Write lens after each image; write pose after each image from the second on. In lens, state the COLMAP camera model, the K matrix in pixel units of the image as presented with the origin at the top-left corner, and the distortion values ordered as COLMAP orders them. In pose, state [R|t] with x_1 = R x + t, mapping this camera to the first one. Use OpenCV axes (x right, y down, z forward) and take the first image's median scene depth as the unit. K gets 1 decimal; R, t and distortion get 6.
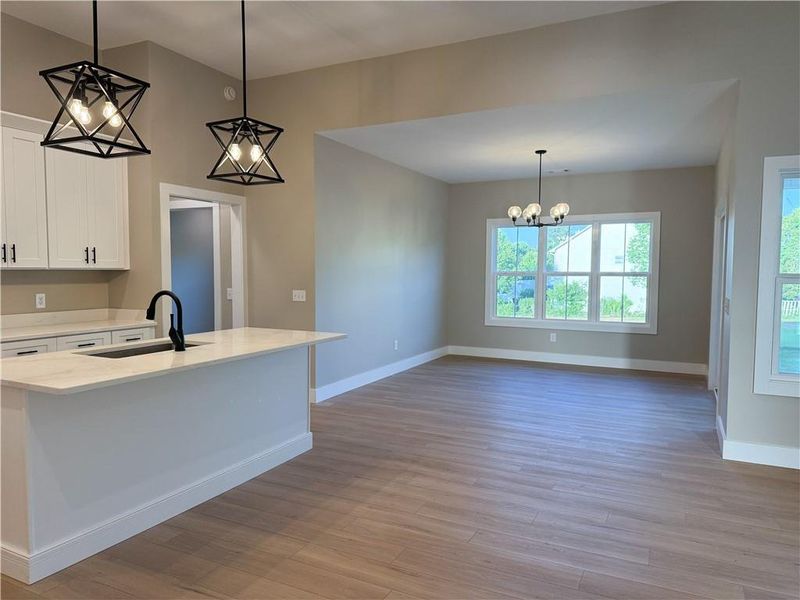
lens RADIAL K [[555.3, 0, 403.3], [0, 555.3, 304.0], [0, 0, 1]] dist [0.094511, -0.096341]
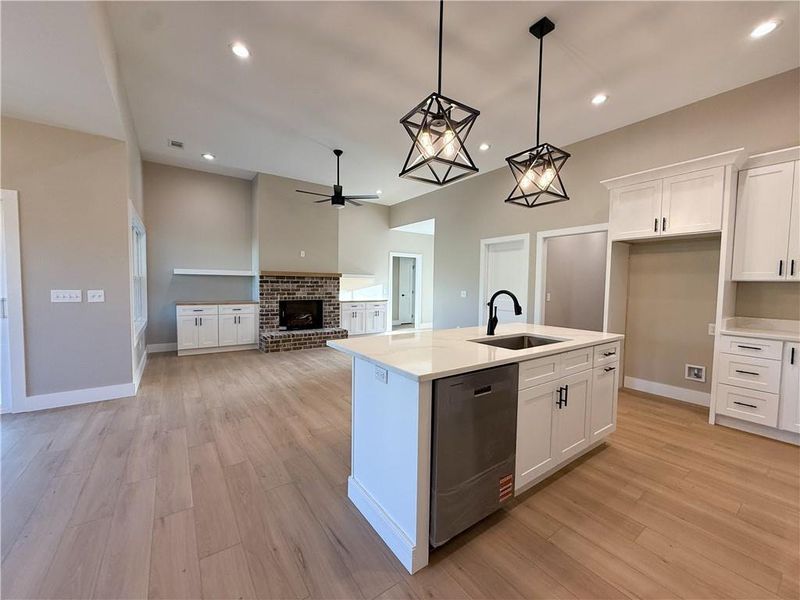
lens RADIAL K [[320.1, 0, 400.0], [0, 320.1, 300.0], [0, 0, 1]] dist [0.000861, 0.000057]
pose [[-0.890676, -0.046056, 0.452299, -0.405141], [0.007083, 0.993329, 0.115095, -0.061725], [-0.454583, 0.105716, -0.884408, 1.323831]]
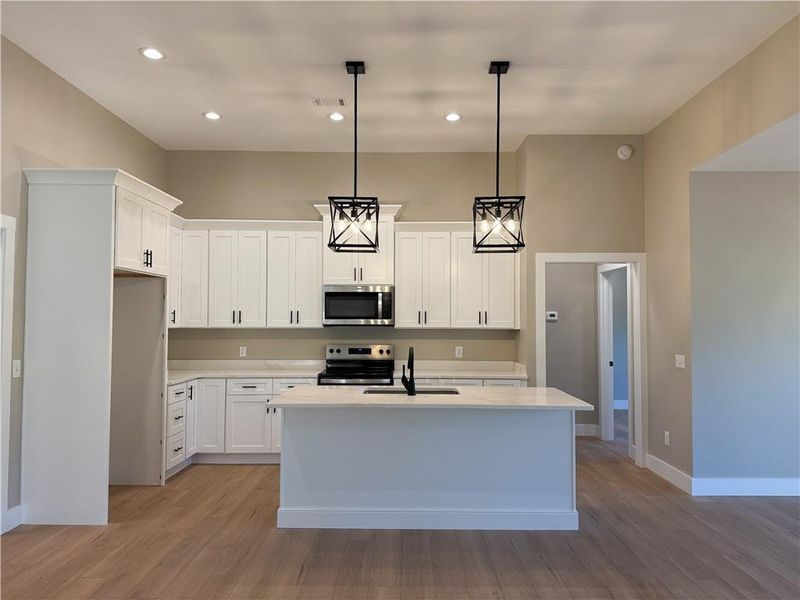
lens RADIAL K [[555.3, 0, 403.3], [0, 555.3, 304.0], [0, 0, 1]] dist [0.094511, -0.096341]
pose [[0.449371, -0.033083, -0.892732, 0.530724], [-0.062907, 0.995661, -0.068563, -0.022163], [0.891128, 0.086970, 0.445340, 0.319788]]
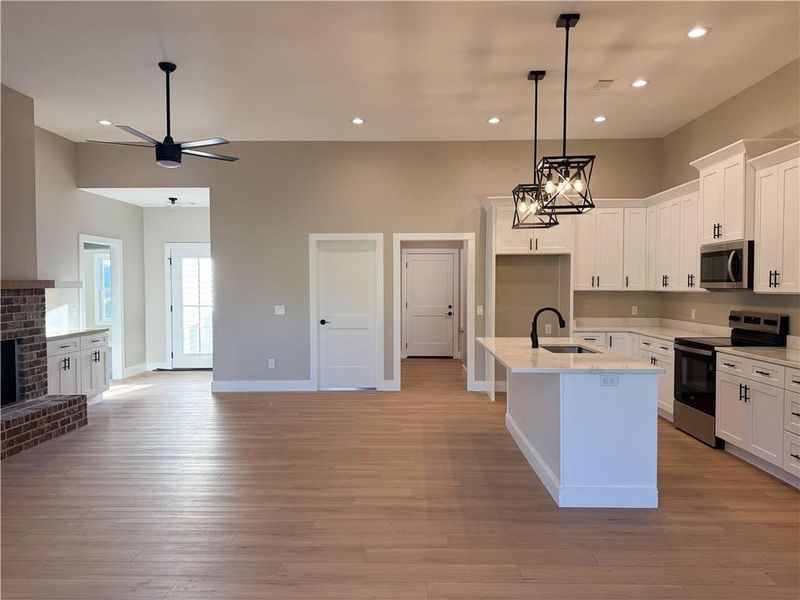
lens RADIAL K [[555.3, 0, 403.3], [0, 555.3, 304.0], [0, 0, 1]] dist [0.094511, -0.096341]
pose [[-0.898116, 0.006432, -0.439712, 0.410651], [-0.037448, 0.995143, 0.091044, -0.108804], [0.438161, 0.098234, -0.893513, 1.606288]]
